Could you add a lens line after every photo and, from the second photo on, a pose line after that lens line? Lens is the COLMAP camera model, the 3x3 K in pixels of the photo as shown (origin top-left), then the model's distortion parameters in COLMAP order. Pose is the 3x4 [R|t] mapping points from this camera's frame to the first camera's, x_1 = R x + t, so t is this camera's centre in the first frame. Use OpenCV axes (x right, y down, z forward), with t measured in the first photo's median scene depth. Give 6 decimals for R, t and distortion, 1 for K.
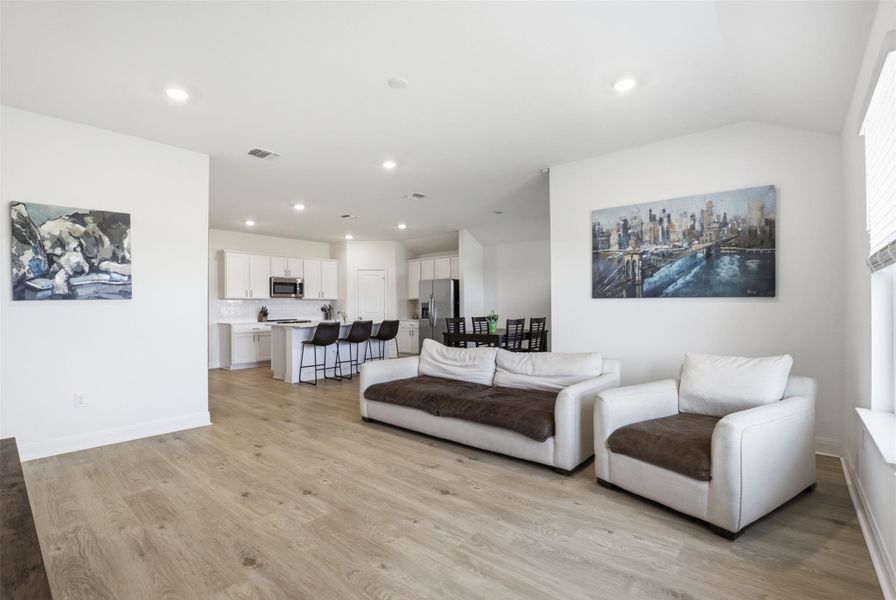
lens RADIAL K [[414.1, 0, 444.6], [0, 414.1, 303.0], [0, 0, 1]] dist [-0.023829, 0.003282]
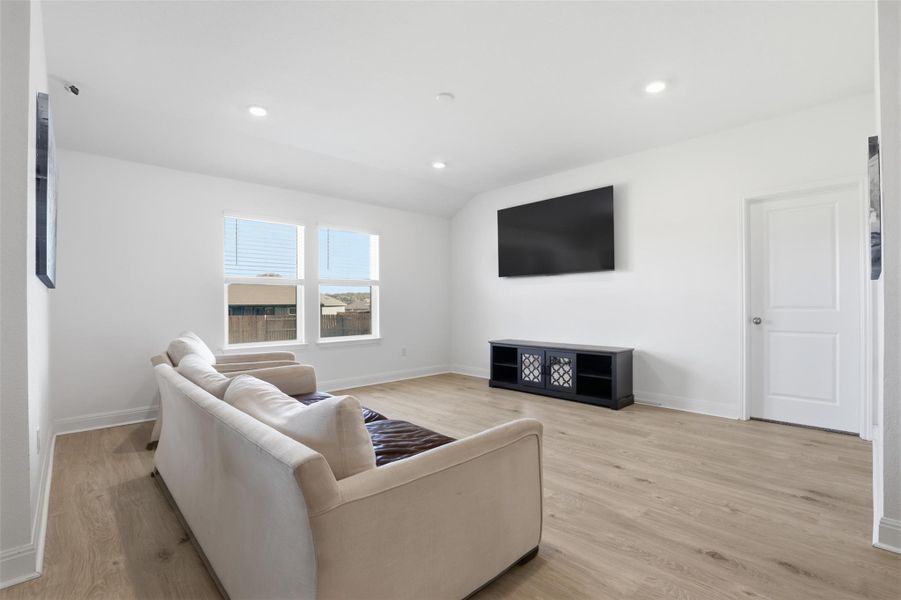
lens RADIAL K [[416.4, 0, 450.0], [0, 416.4, 302.7], [0, 0, 1]] dist [-0.023829, 0.003282]
pose [[-0.995160, 0.011598, 0.097585, -0.201667], [0.010152, 0.999831, -0.015306, 0.046269], [-0.097746, -0.014241, -0.995109, 1.872313]]
